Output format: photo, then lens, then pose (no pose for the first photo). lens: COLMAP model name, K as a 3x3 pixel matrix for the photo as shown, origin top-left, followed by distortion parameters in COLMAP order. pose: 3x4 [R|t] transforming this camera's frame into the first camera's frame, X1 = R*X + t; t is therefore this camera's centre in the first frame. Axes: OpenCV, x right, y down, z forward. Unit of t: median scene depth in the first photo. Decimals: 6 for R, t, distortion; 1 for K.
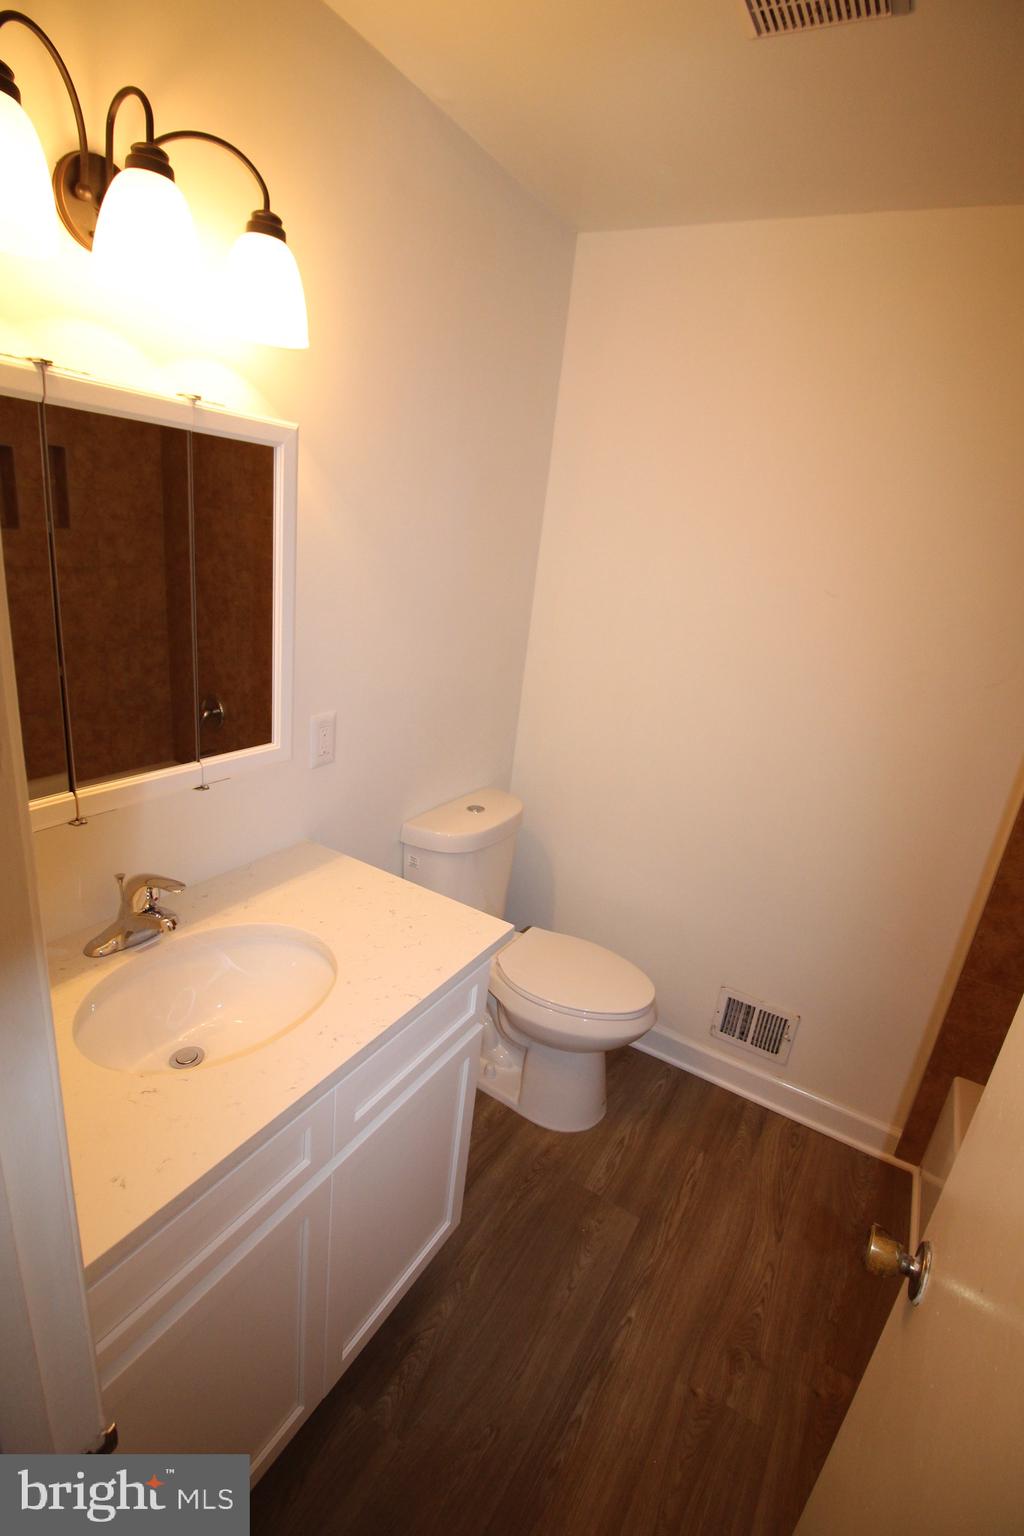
lens RADIAL K [[708.4, 0, 530.1], [0, 708.4, 765.7], [0, 0, 1]] dist [0.001171, -0.014910]
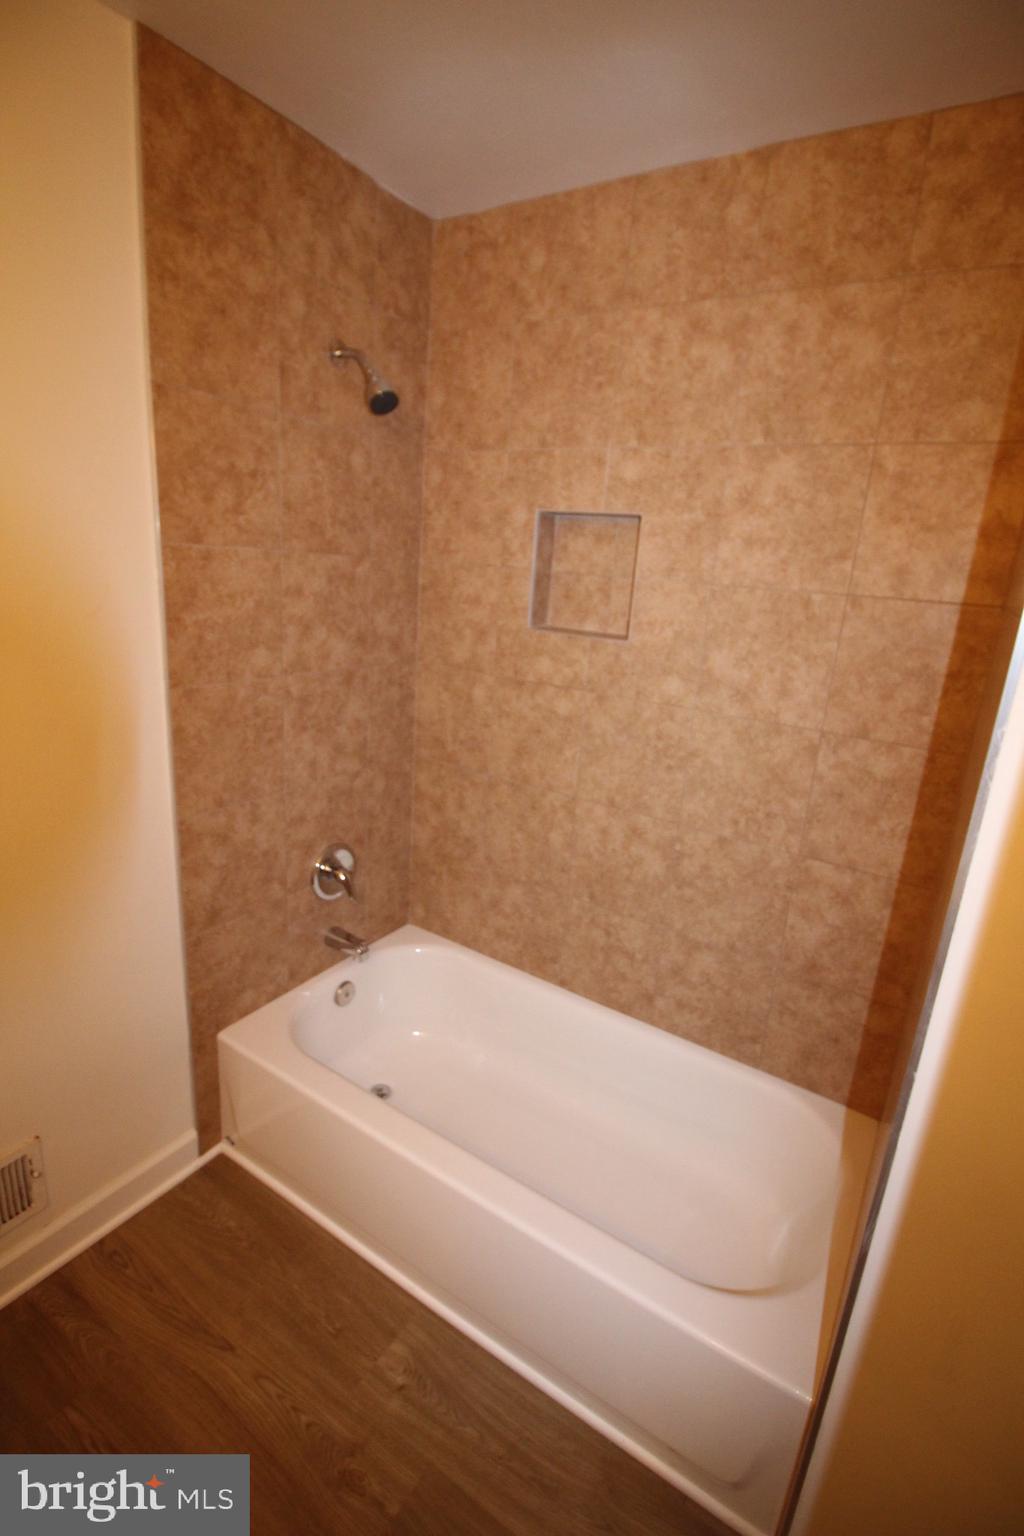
lens RADIAL K [[708.4, 0, 530.1], [0, 708.4, 765.7], [0, 0, 1]] dist [0.001171, -0.014910]
pose [[0.059042, -0.386103, 0.920564, -0.090322], [0.258565, 0.896617, 0.359475, -0.102774], [-0.964188, 0.216801, 0.152771, 0.376528]]
